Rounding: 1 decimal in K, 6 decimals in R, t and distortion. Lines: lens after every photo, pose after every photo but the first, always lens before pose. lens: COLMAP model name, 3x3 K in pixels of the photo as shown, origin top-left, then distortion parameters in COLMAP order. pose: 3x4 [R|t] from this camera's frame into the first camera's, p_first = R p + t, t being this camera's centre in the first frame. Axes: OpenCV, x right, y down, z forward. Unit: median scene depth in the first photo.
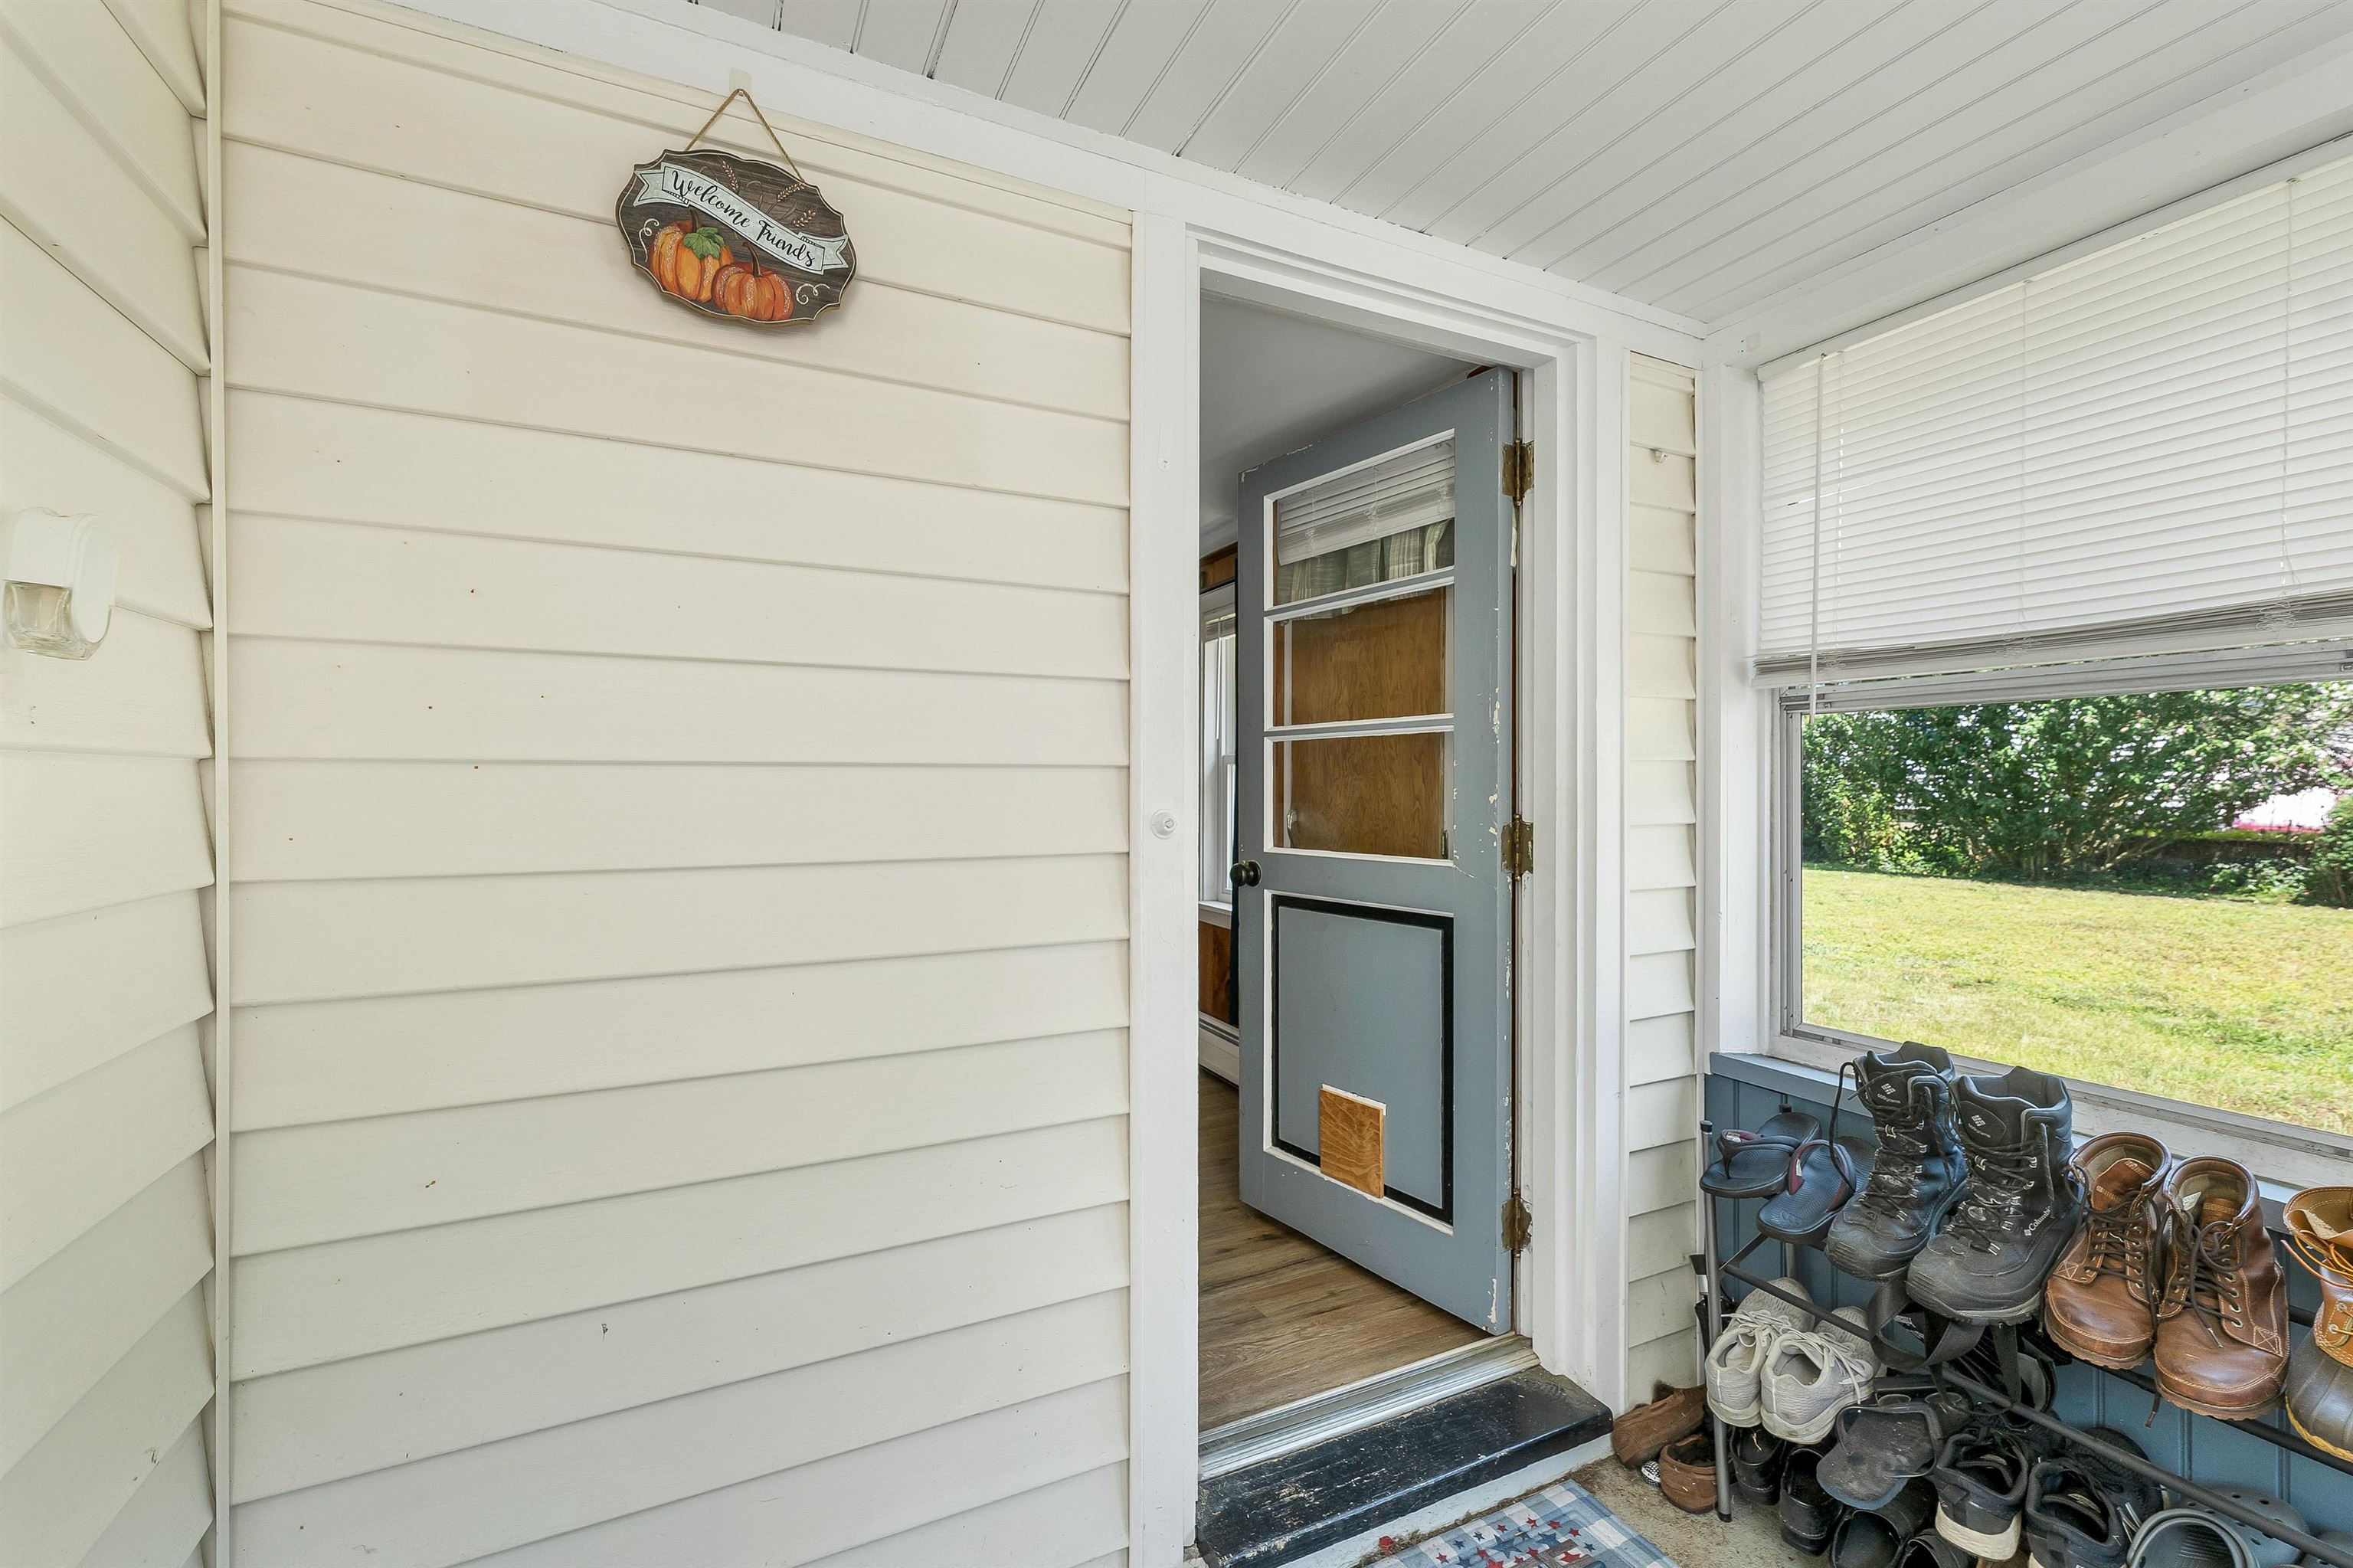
lens RADIAL K [[972.8, 0, 1161.8], [0, 972.8, 781.5], [0, 0, 1]] dist [0.001380, 0.000132]
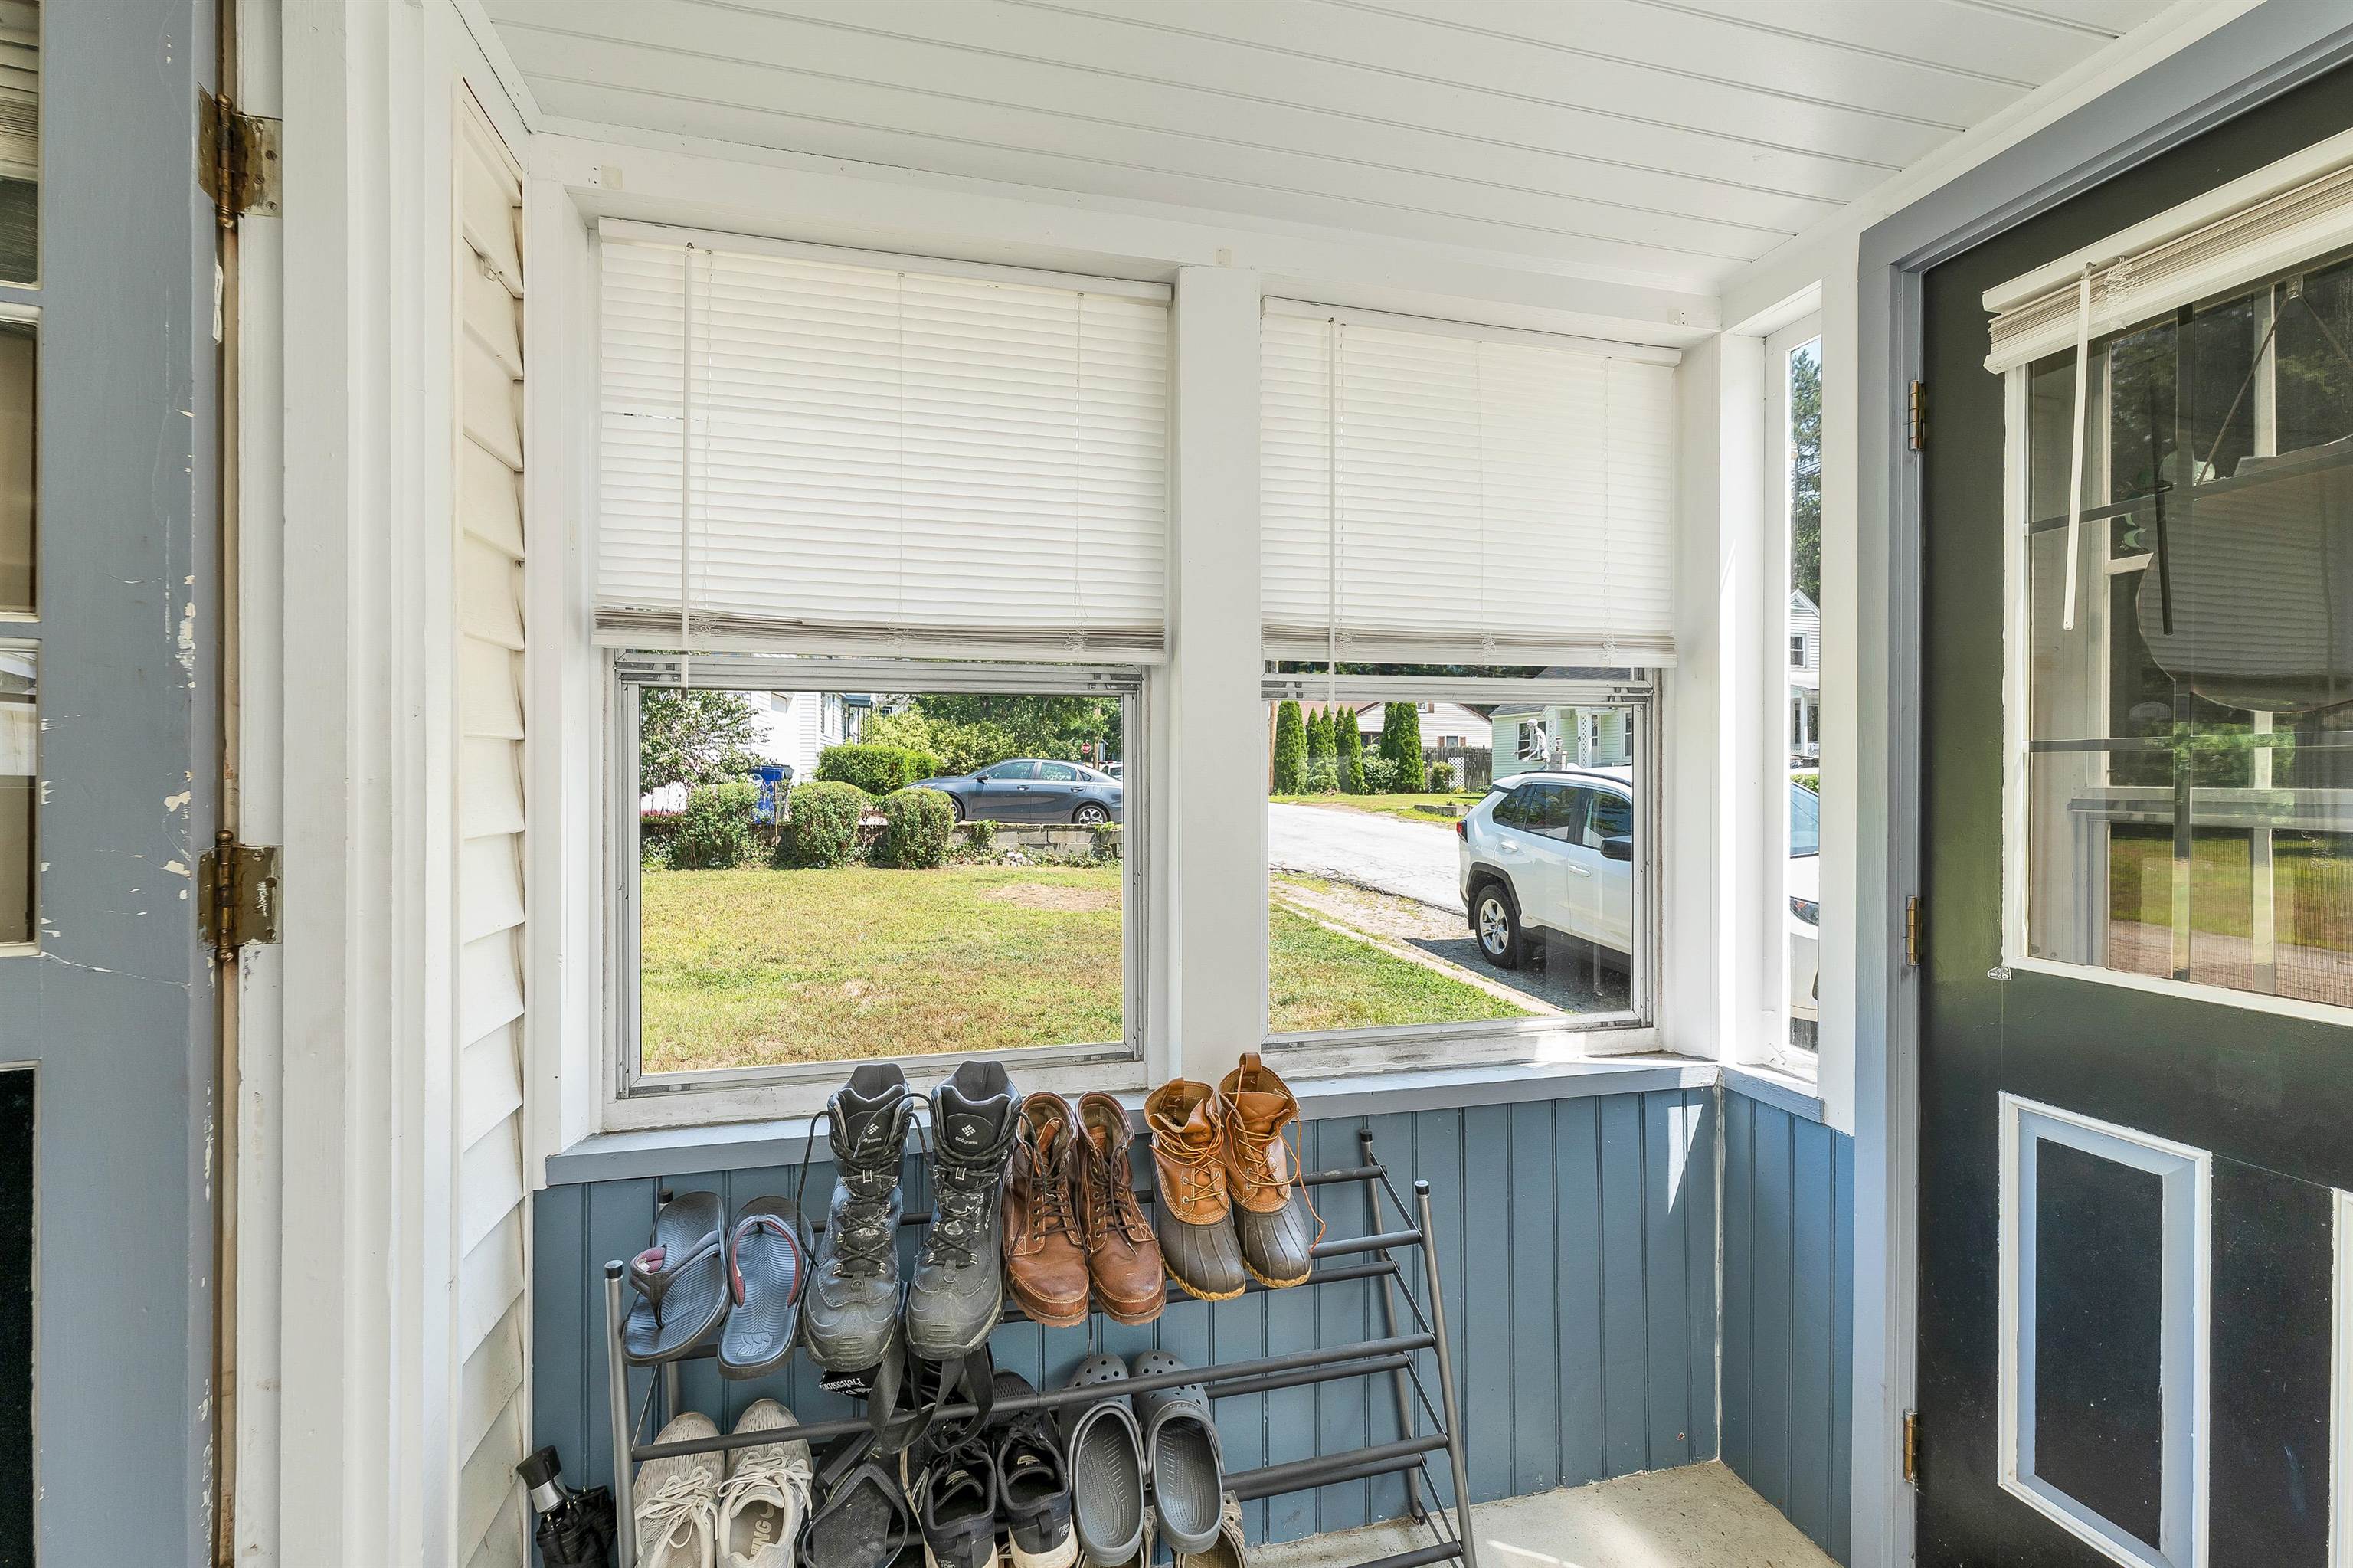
lens RADIAL K [[986.1, 0, 1170.0], [0, 986.1, 778.2], [0, 0, 1]] dist [0.000550, -0.000199]
pose [[0.203800, 0.001838, 0.979011, -0.041259], [-0.003529, 0.999993, -0.001143, 0.004940], [-0.979006, -0.003222, 0.203805, 0.433340]]
